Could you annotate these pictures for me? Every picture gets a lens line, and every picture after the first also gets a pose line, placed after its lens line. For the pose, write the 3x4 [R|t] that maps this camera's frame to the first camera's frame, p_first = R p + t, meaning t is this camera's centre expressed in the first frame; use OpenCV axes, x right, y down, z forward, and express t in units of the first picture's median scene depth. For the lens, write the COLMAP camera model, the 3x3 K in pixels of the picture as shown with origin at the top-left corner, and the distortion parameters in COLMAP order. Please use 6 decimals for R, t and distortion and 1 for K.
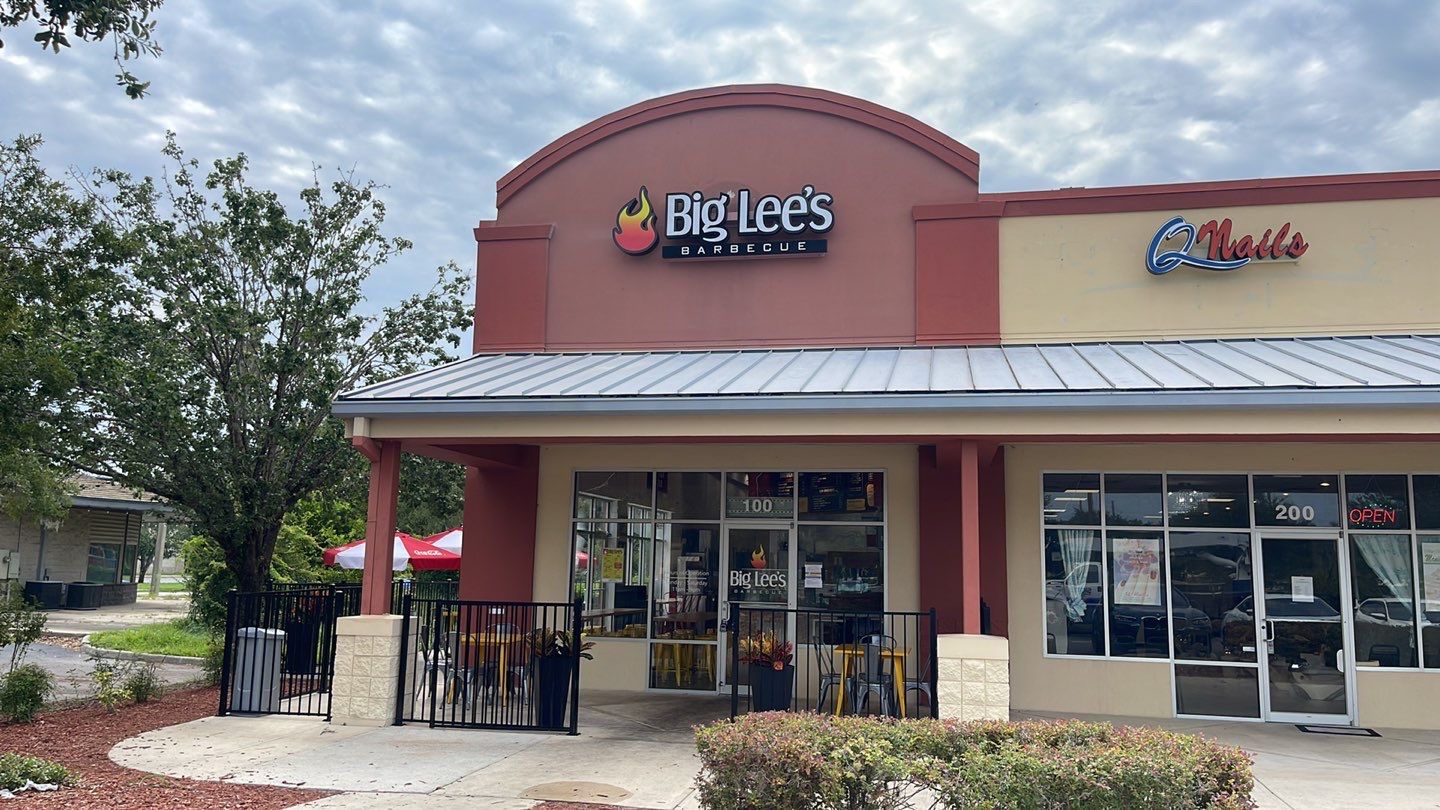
lens RADIAL K [[1070.9, 0, 722.0], [0, 1070.9, 404.0], [0, 0, 1]] dist [0.043904, -0.048260]
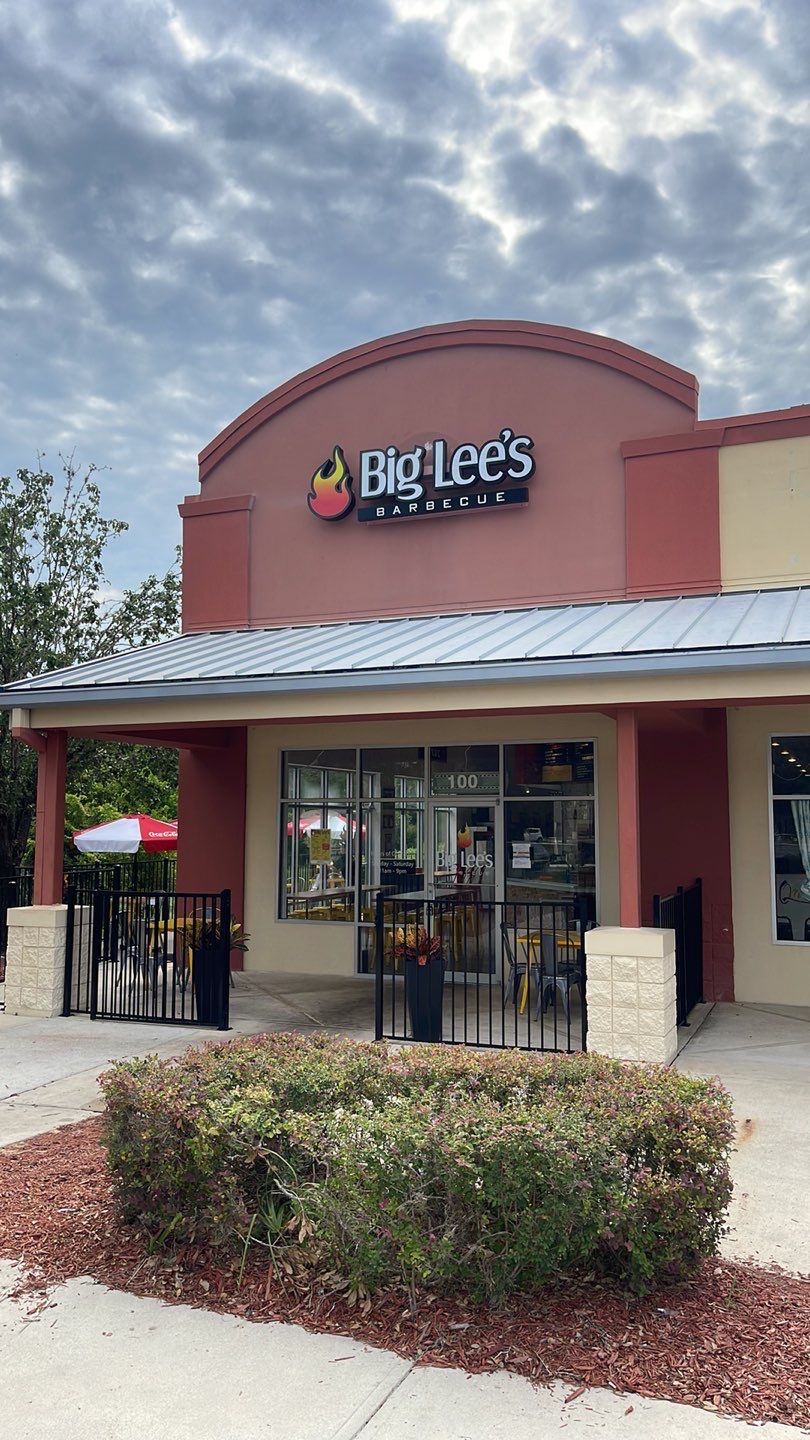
lens RADIAL K [[1070.9, 0, 404.9], [0, 1070.9, 724.3], [0, 0, 1]] dist [0.043904, -0.048260]
pose [[0.980737, -0.037798, -0.191639, 0.162656], [0.048592, 0.997467, 0.051938, -0.005642], [0.189191, -0.060250, 0.980090, 0.077055]]
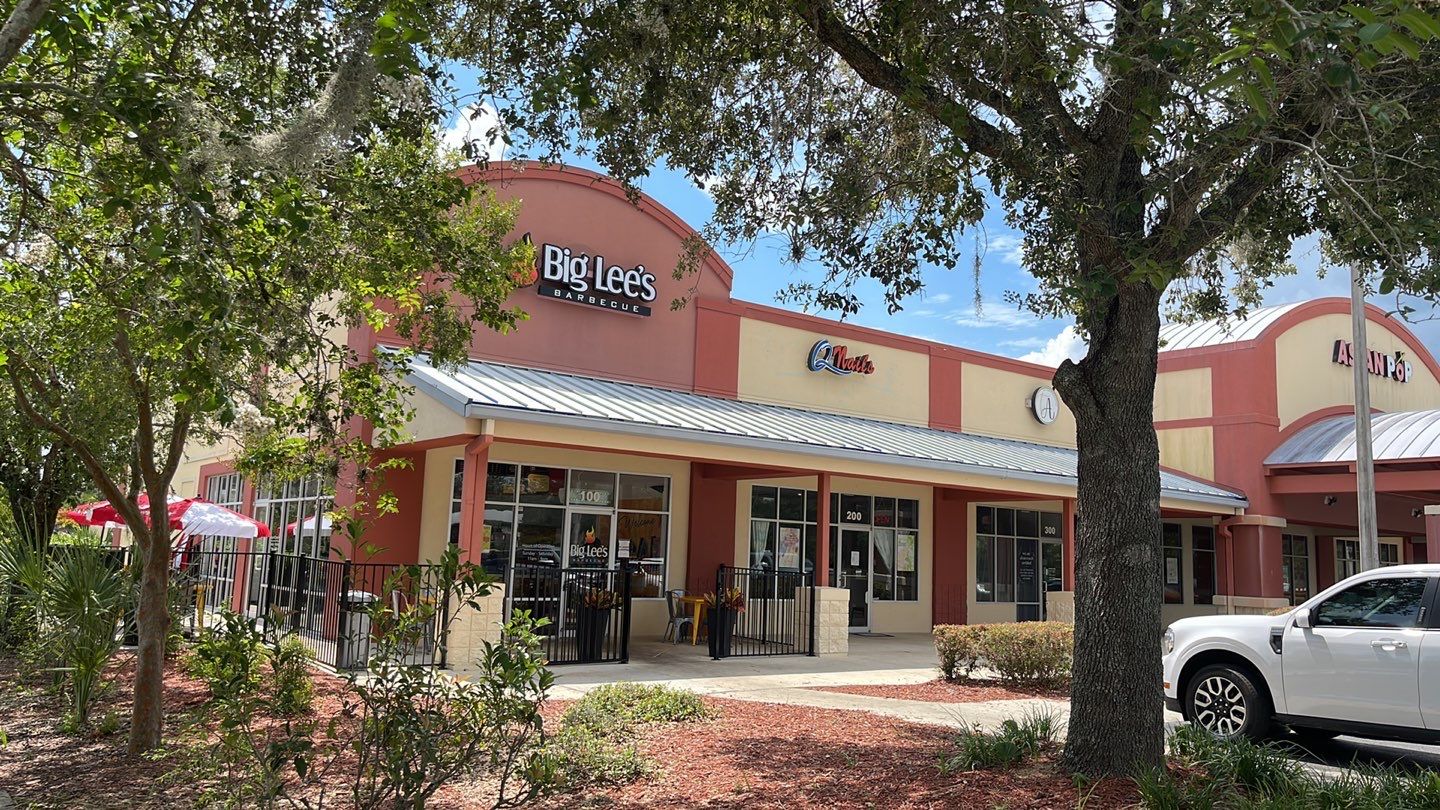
lens RADIAL K [[1070.9, 0, 726.0], [0, 1070.9, 403.1], [0, 0, 1]] dist [0.043904, -0.048260]
pose [[0.651894, 0.108890, 0.750451, -0.863186], [-0.137611, 0.990192, -0.024138, -0.010972], [-0.745719, -0.087535, 0.660485, 0.000583]]
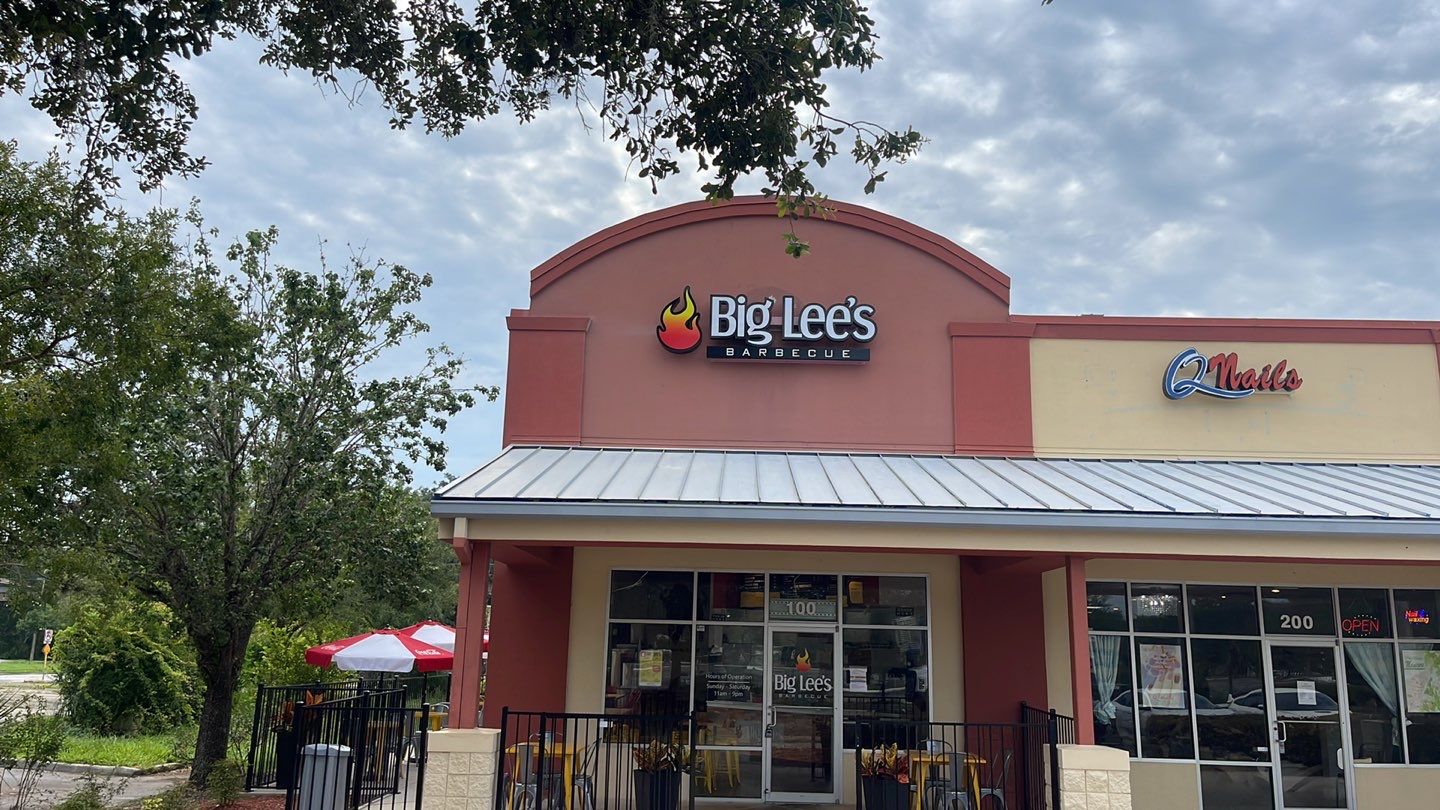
lens RADIAL K [[1070.9, 0, 720.4], [0, 1070.9, 400.0], [0, 0, 1]] dist [0.043904, -0.048260]
pose [[0.982105, 0.043725, 0.183187, -0.232115], [-0.030367, 0.996714, -0.075098, -0.021796], [-0.185869, 0.068192, 0.980205, 0.012112]]
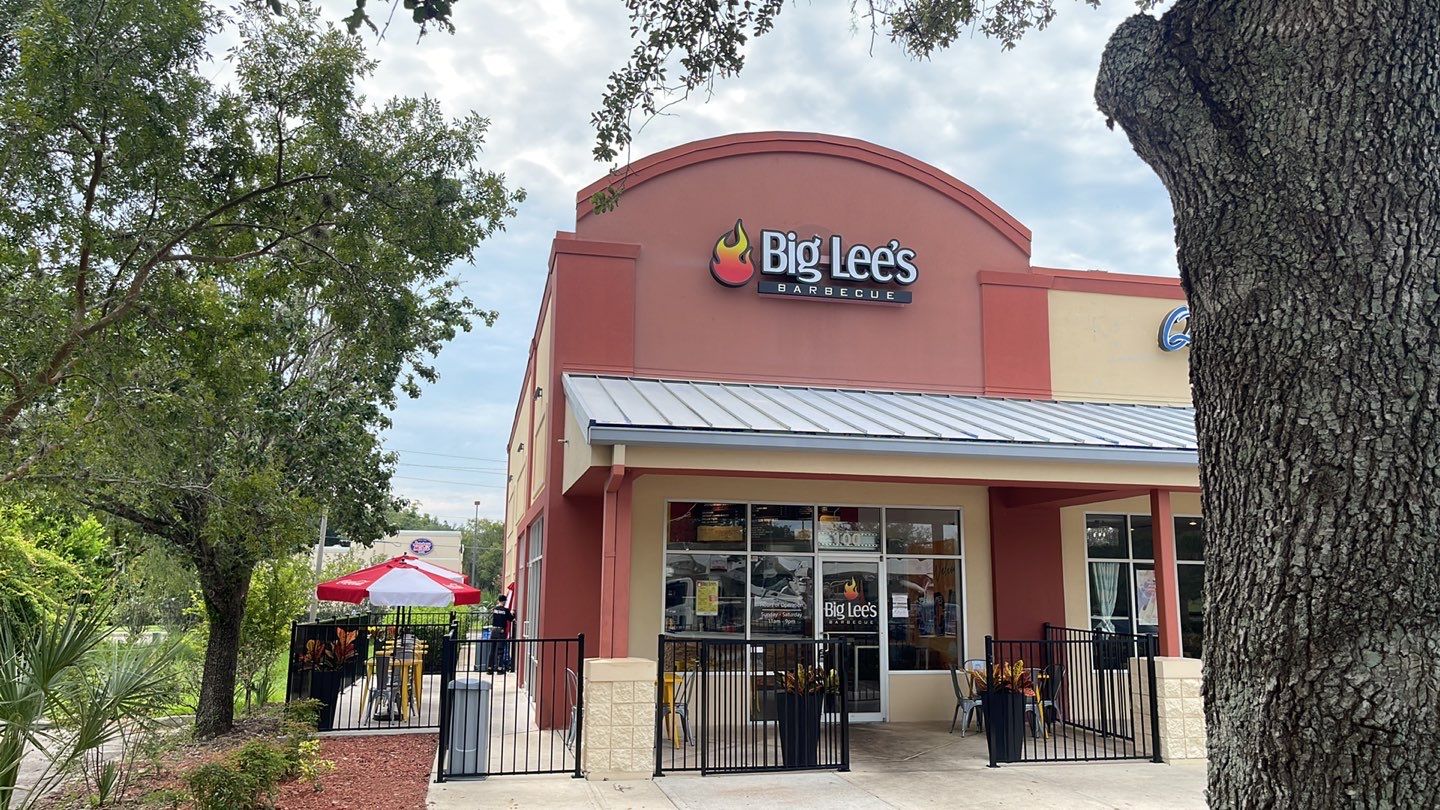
lens RADIAL K [[1070.9, 0, 722.1], [0, 1070.9, 405.6], [0, 0, 1]] dist [0.043904, -0.048260]
pose [[0.909454, 0.057931, 0.411750, -0.511689], [-0.052504, 0.998320, -0.024489, -0.003074], [-0.412477, 0.000653, 0.910968, 0.095705]]
